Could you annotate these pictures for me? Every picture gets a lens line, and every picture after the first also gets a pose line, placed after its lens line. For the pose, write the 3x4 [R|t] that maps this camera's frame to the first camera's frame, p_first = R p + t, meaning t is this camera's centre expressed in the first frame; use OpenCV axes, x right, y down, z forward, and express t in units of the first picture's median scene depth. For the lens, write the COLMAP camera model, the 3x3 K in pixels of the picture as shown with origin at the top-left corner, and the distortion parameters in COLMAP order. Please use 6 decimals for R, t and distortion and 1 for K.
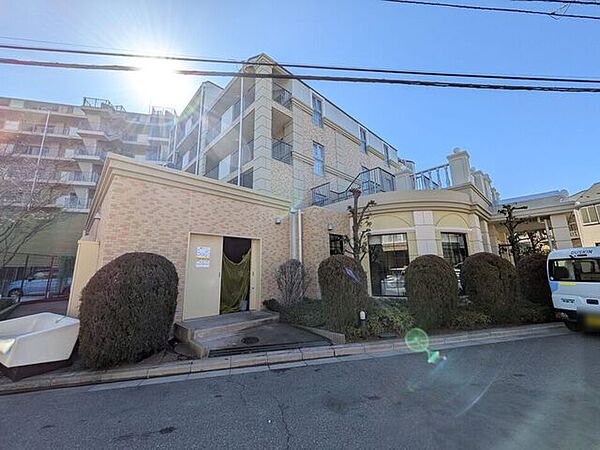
lens RADIAL K [[237.6, 0, 301.4], [0, 237.6, 222.2], [0, 0, 1]] dist [0.001780, -0.001186]
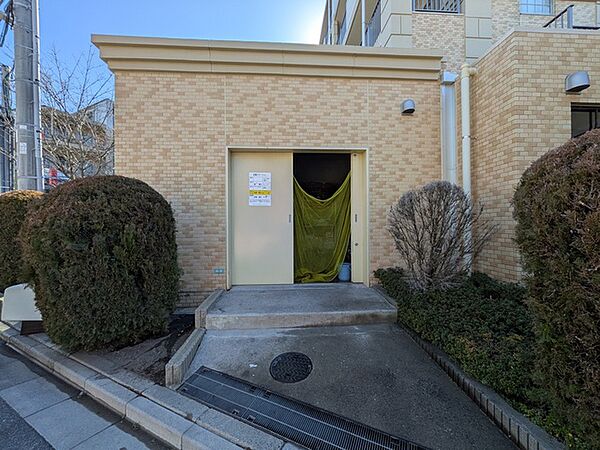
lens RADIAL K [[237.6, 0, 301.6], [0, 237.6, 223.1], [0, 0, 1]] dist [0.001780, -0.001186]
pose [[0.764659, 0.008220, -0.644383, 0.050031], [0.121592, 0.980118, 0.156790, 0.136665], [0.632860, -0.198243, 0.748457, 0.551698]]
